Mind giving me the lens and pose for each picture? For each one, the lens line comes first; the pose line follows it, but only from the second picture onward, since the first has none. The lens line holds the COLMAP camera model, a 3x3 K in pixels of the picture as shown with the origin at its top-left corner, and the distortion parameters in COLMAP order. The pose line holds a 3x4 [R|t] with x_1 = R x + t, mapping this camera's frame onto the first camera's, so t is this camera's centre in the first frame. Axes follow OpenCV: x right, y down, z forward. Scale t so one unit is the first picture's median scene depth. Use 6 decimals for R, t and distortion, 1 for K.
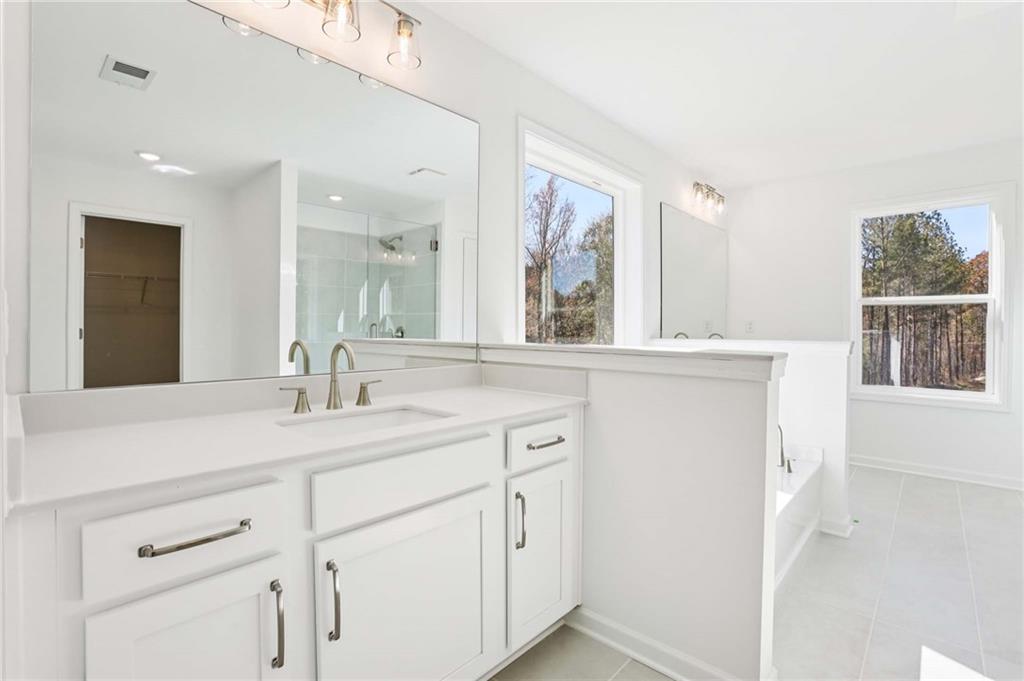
lens RADIAL K [[476.4, 0, 517.5], [0, 476.4, 332.9], [0, 0, 1]] dist [-0.062102, 0.021438]
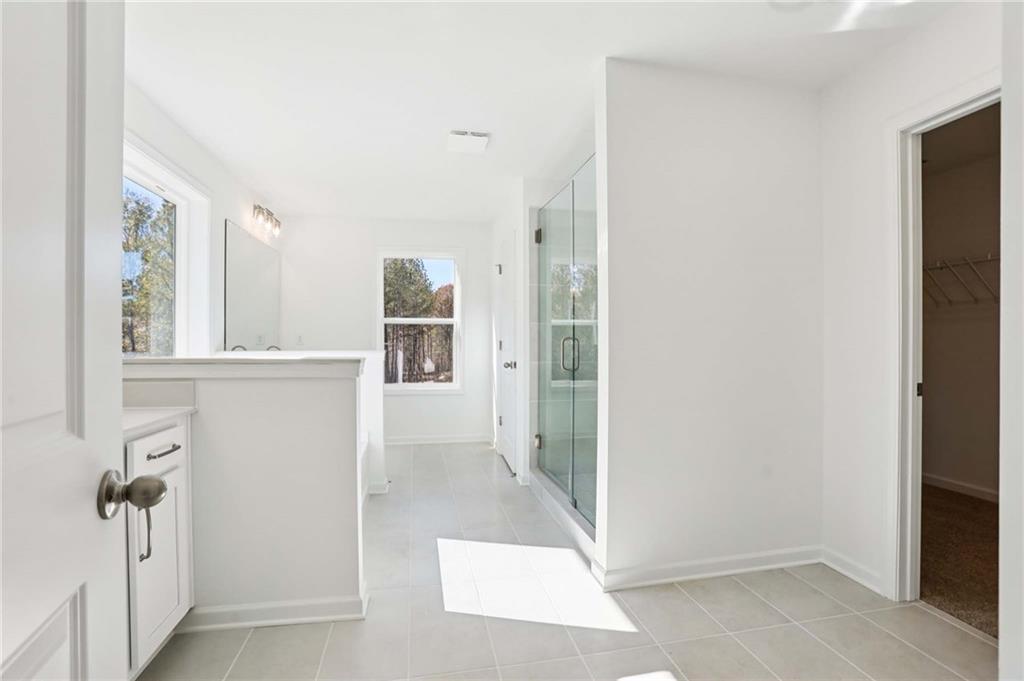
lens RADIAL K [[476.4, 0, 517.5], [0, 476.4, 332.9], [0, 0, 1]] dist [-0.062102, 0.021438]
pose [[0.577271, 0.013161, 0.816446, -0.143269], [0.010375, 0.999671, -0.023451, 0.002685], [-0.816487, 0.022008, 0.576945, -0.093653]]
